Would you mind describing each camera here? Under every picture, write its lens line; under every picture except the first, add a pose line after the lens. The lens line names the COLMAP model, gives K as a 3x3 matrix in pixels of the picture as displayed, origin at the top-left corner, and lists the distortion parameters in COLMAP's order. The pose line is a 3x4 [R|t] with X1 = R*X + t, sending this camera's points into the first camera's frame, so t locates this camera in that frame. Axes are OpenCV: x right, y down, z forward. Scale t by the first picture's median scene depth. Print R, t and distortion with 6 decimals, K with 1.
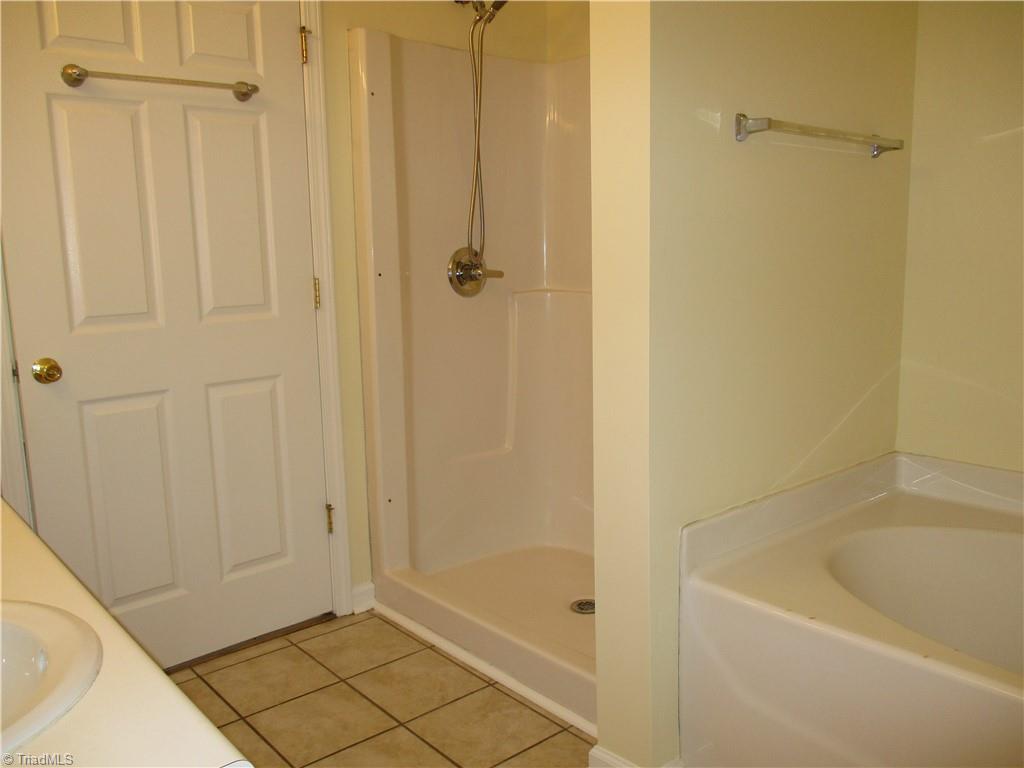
lens RADIAL K [[856.9, 0, 512.0], [0, 856.9, 384.0], [0, 0, 1]] dist [-0.045180, 0.010288]
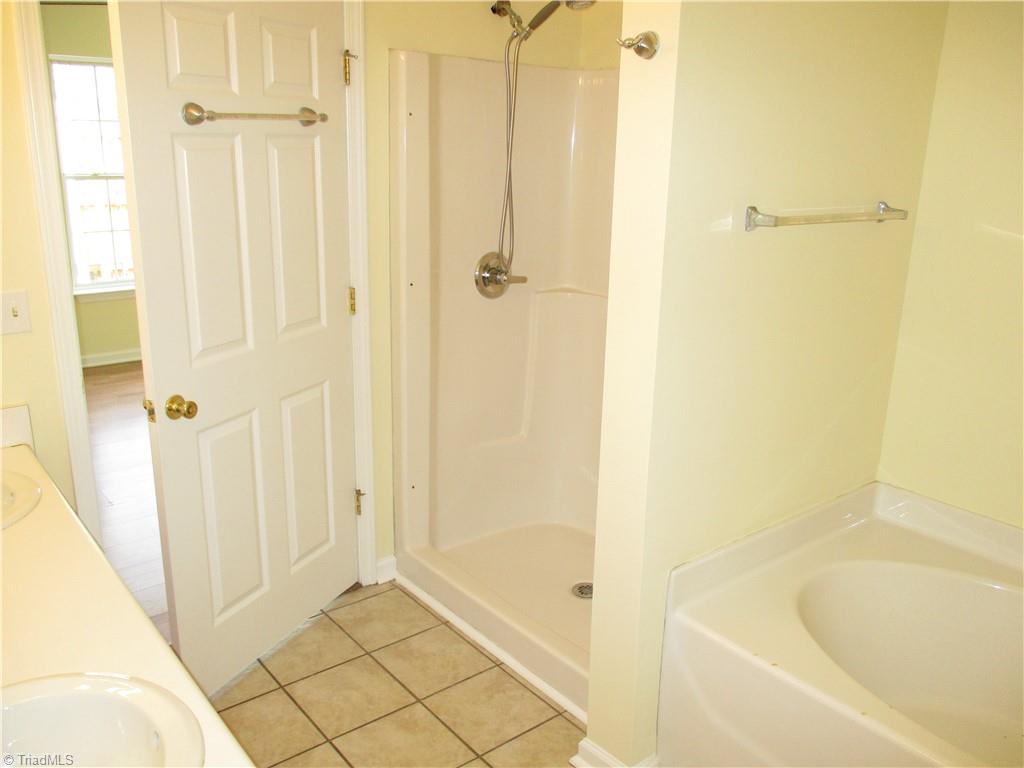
lens RADIAL K [[856.9, 0, 512.0], [0, 856.9, 384.0], [0, 0, 1]] dist [-0.045180, 0.010288]
pose [[0.998597, 0.050478, -0.015973, -0.005995], [-0.048155, 0.991331, 0.122247, -0.154667], [0.022005, -0.121307, 0.992371, -0.083127]]
